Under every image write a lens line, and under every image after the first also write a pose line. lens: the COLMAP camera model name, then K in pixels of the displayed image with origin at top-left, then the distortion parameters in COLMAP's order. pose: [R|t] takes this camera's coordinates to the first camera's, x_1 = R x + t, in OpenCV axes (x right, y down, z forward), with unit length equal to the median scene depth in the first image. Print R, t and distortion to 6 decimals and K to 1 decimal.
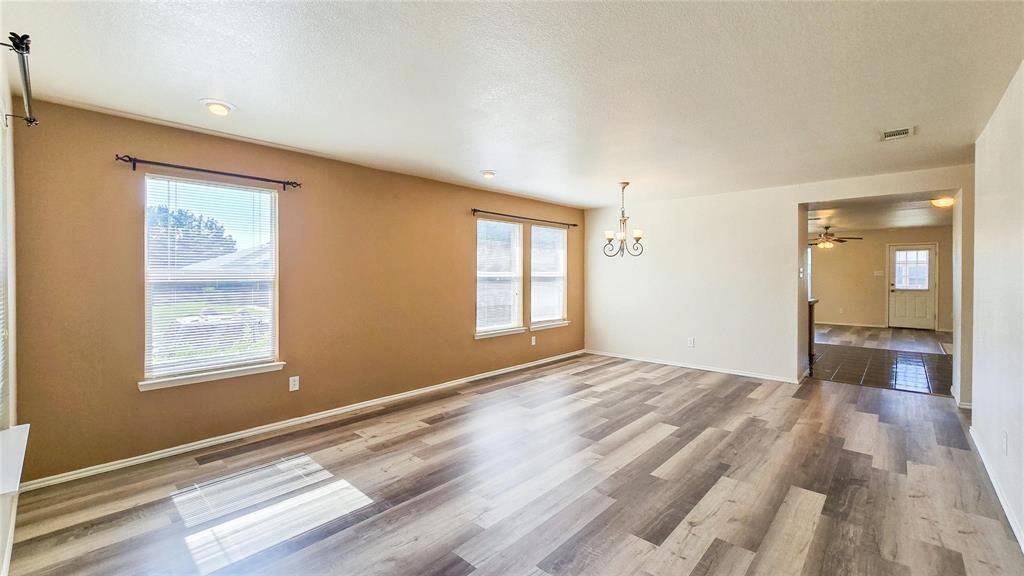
lens RADIAL K [[429.0, 0, 506.9], [0, 429.0, 279.3], [0, 0, 1]] dist [-0.001203, 0.000465]
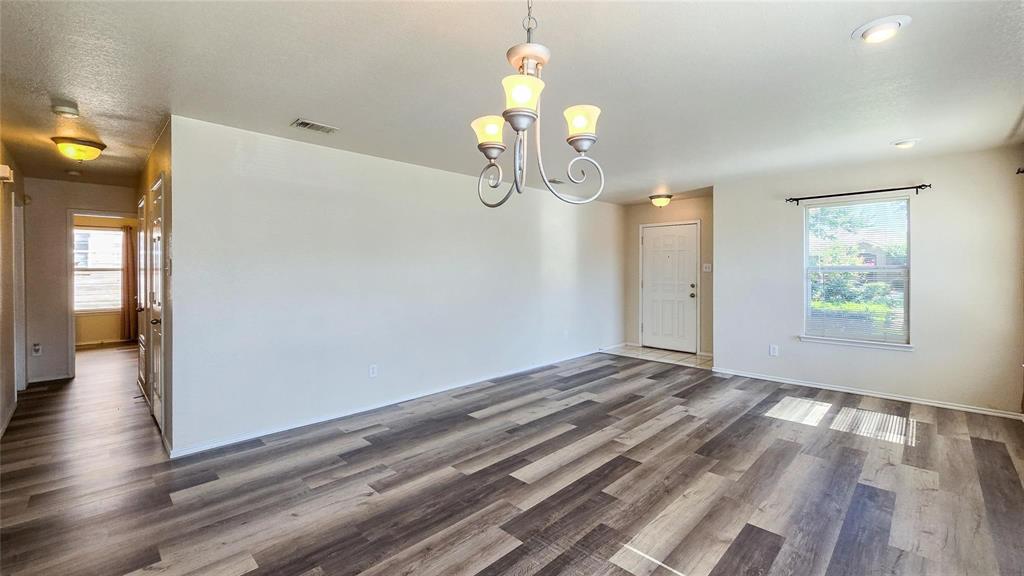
lens RADIAL K [[429.0, 0, 512.9], [0, 429.0, 271.2], [0, 0, 1]] dist [-0.001203, 0.000465]
pose [[-0.999627, 0.001058, 0.027296, 0.457977], [0.001585, 0.999812, 0.019301, -0.027568], [-0.027270, 0.019337, -0.999441, 2.121070]]
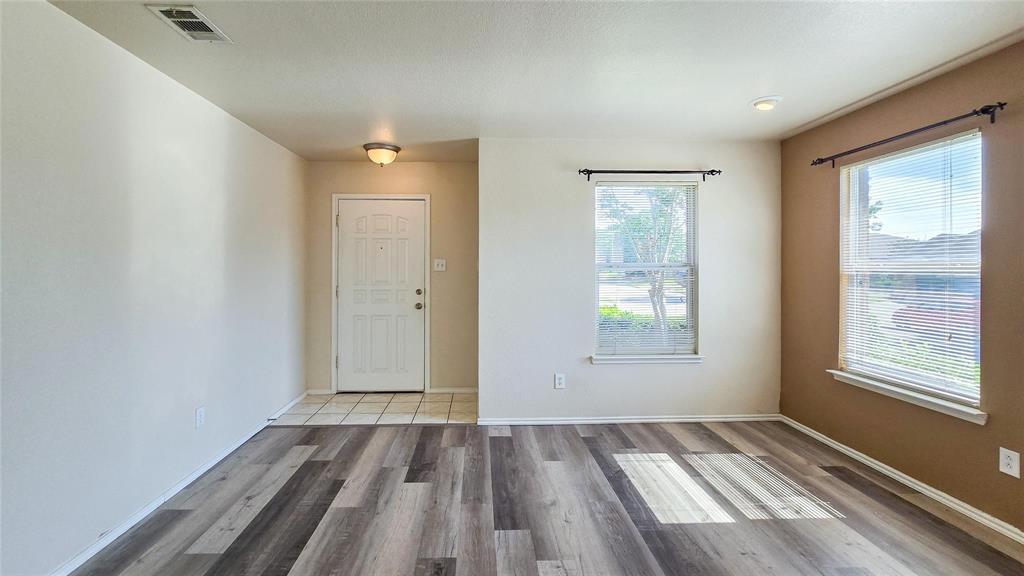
lens RADIAL K [[429.0, 0, 493.7], [0, 429.0, 267.9], [0, 0, 1]] dist [-0.001203, 0.000465]
pose [[-0.707920, 0.000402, -0.706293, 0.458270], [-0.010296, 0.999888, 0.010889, -0.010222], [0.706218, 0.014980, -0.707836, 1.136822]]
